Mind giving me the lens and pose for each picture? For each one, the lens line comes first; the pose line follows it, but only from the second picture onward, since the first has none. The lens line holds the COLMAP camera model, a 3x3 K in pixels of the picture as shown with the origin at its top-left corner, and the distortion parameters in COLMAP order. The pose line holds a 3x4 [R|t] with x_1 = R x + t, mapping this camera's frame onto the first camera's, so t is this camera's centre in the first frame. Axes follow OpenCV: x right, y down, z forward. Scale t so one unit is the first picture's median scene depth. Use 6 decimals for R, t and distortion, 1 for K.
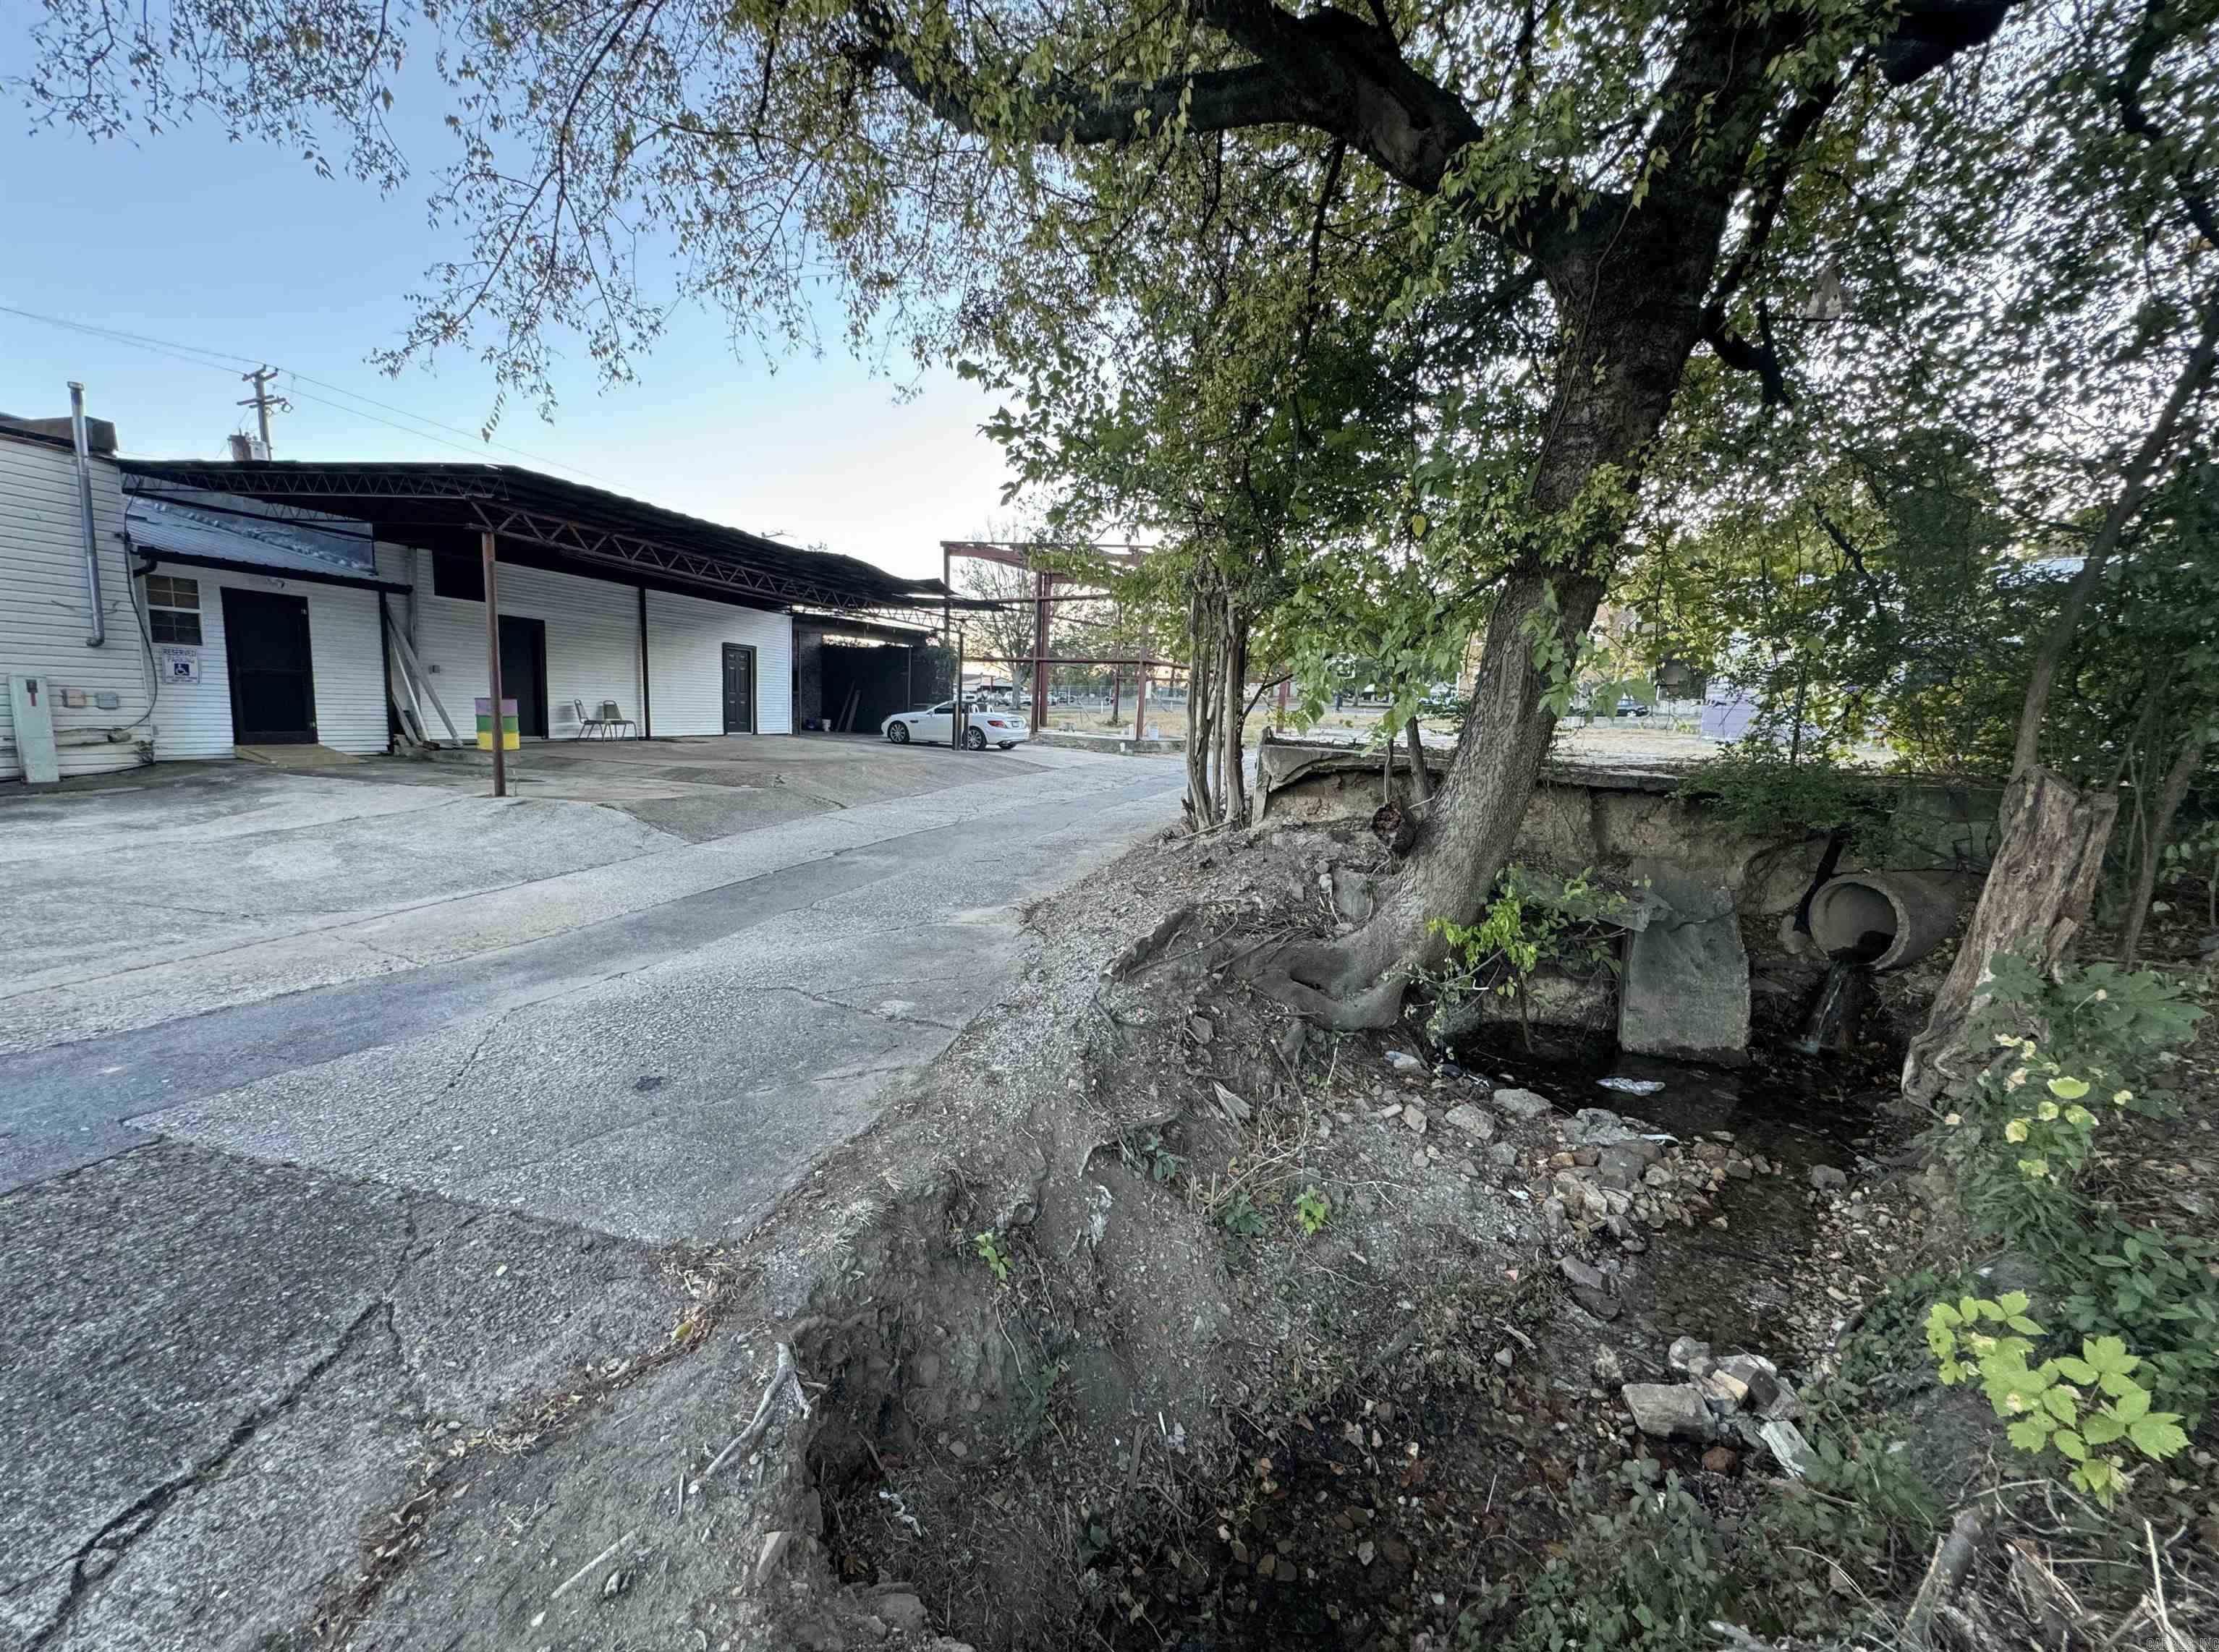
lens RADIAL K [[857.8, 0, 1109.5], [0, 857.8, 826.0], [0, 0, 1]] dist [0.001077, 0.000043]
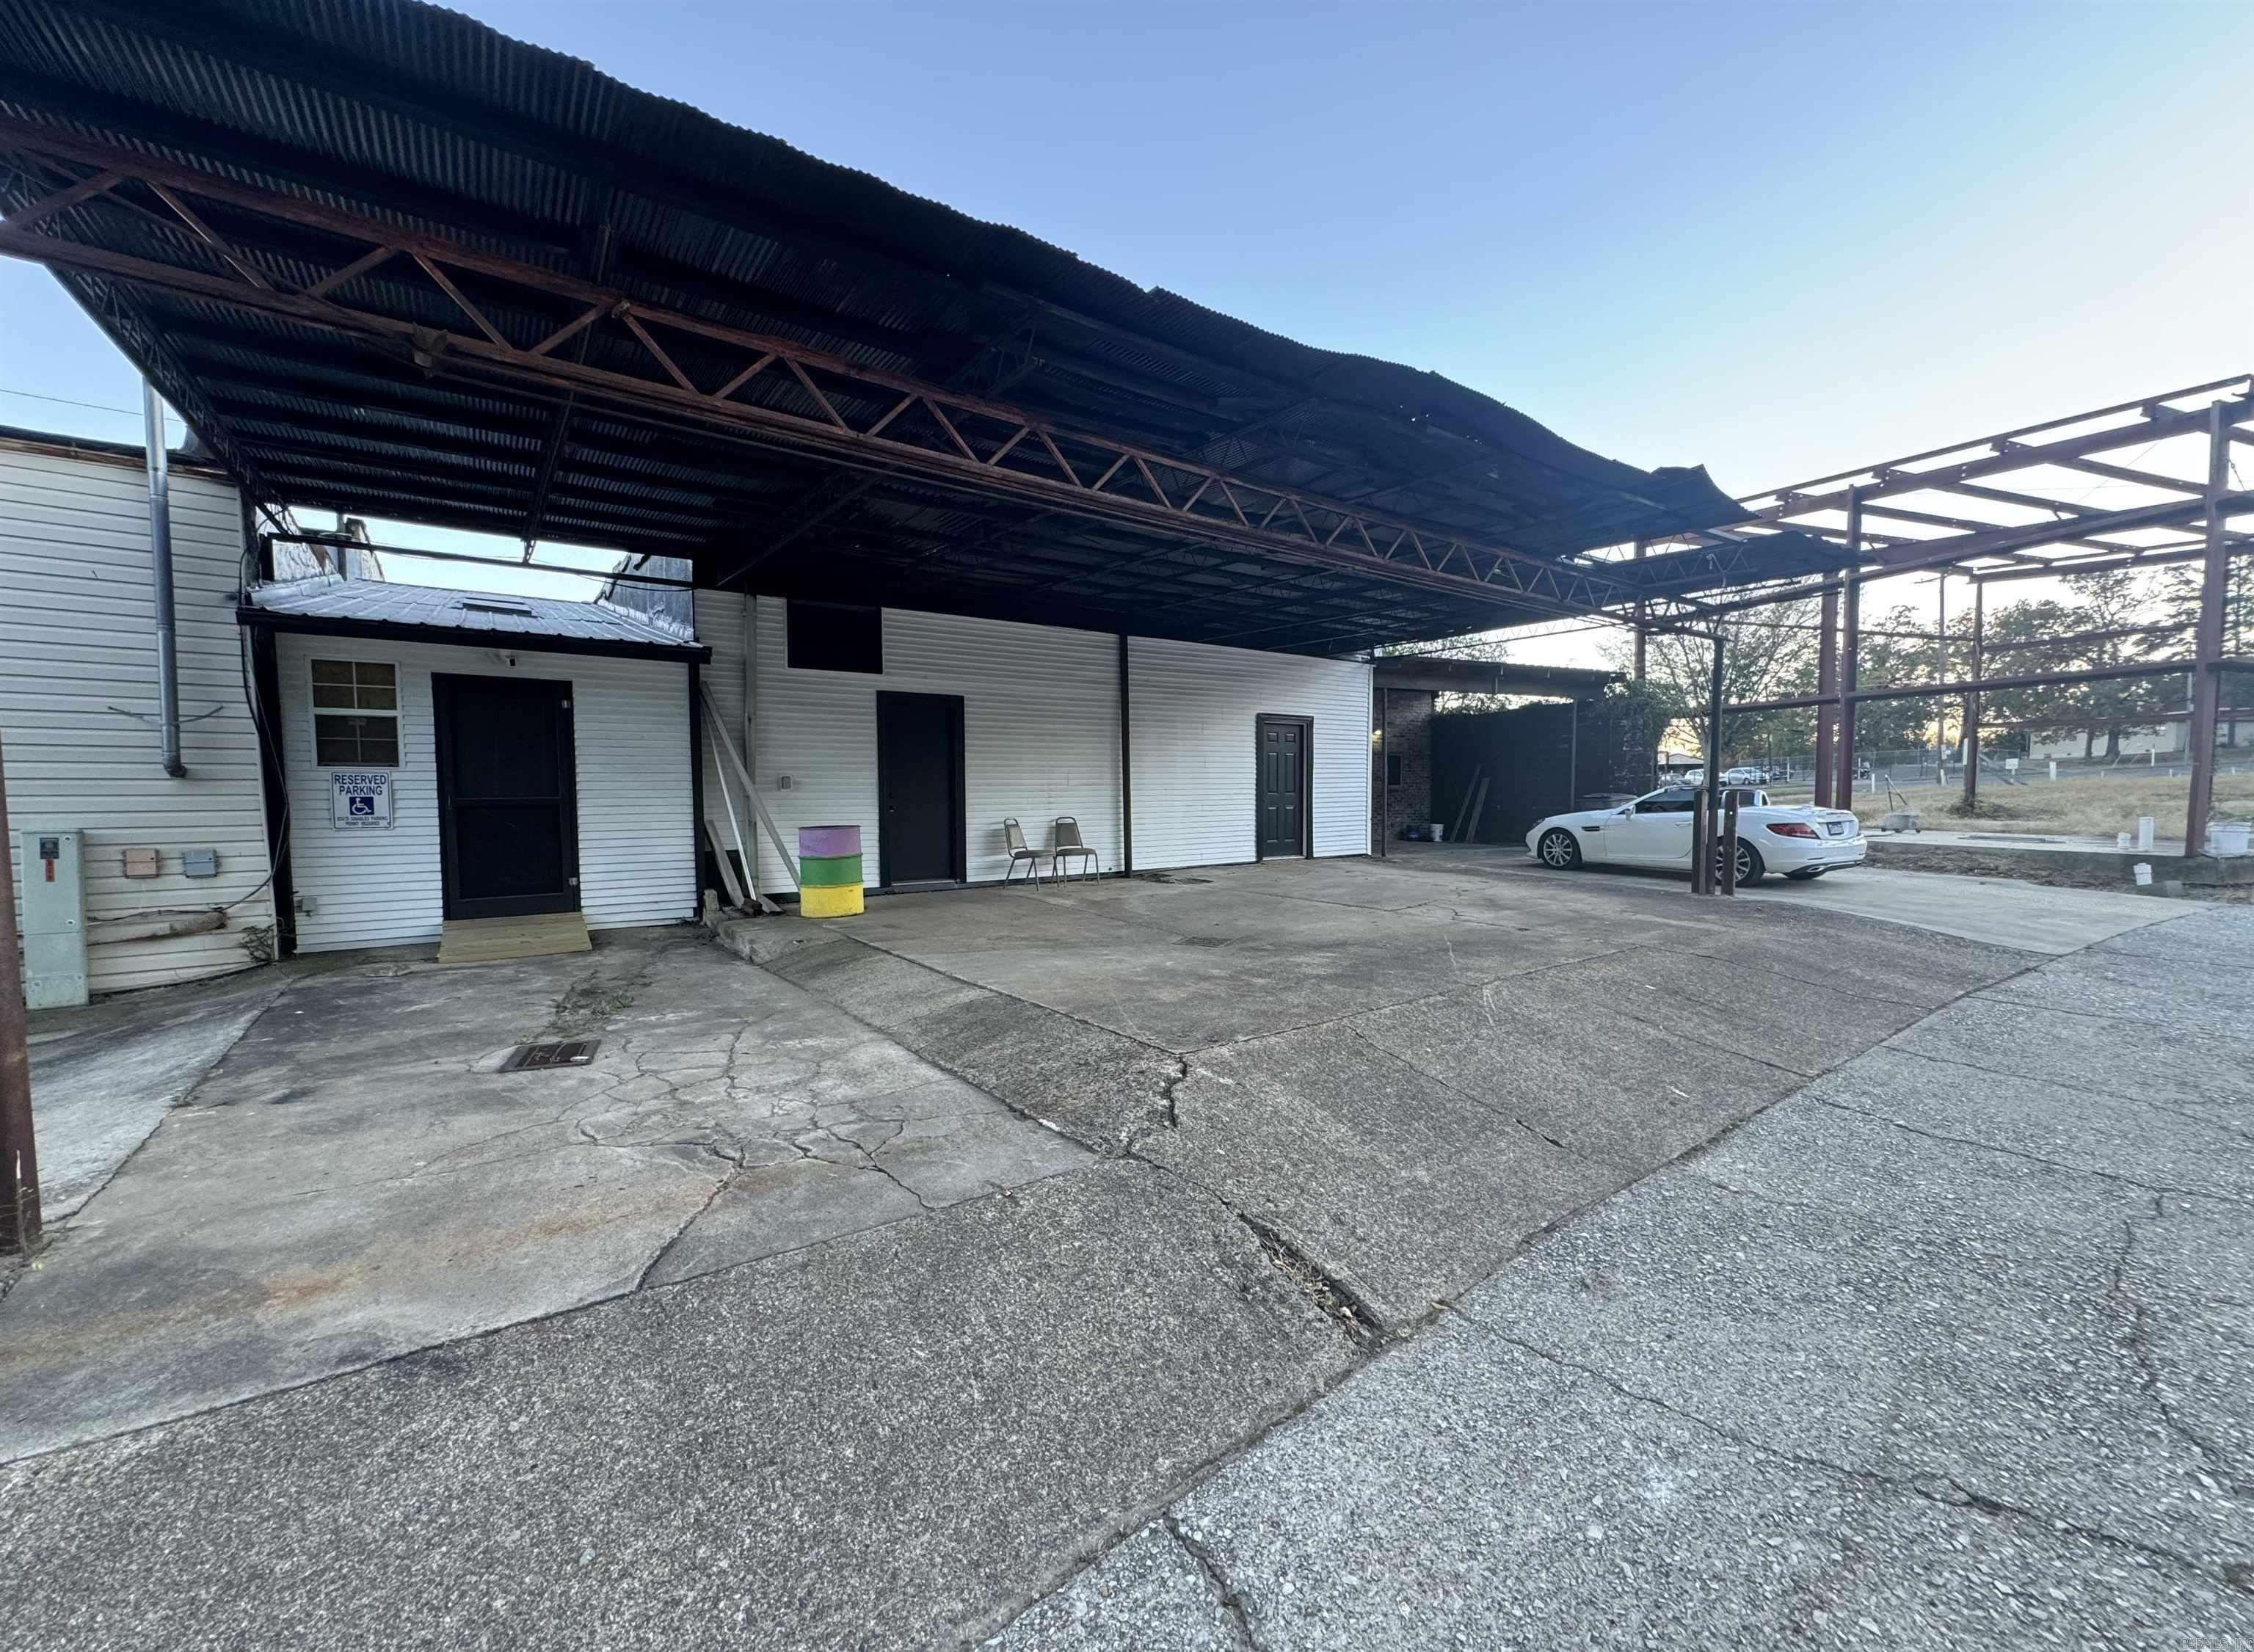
lens RADIAL K [[864.4, 0, 1127.0], [0, 864.4, 826.0], [0, 0, 1]] dist [0.000431, -0.000095]
pose [[0.776856, -0.025336, -0.629169, -0.163373], [-0.042285, 0.994836, -0.092272, -0.087793], [0.628257, 0.098286, 0.771773, 0.571716]]
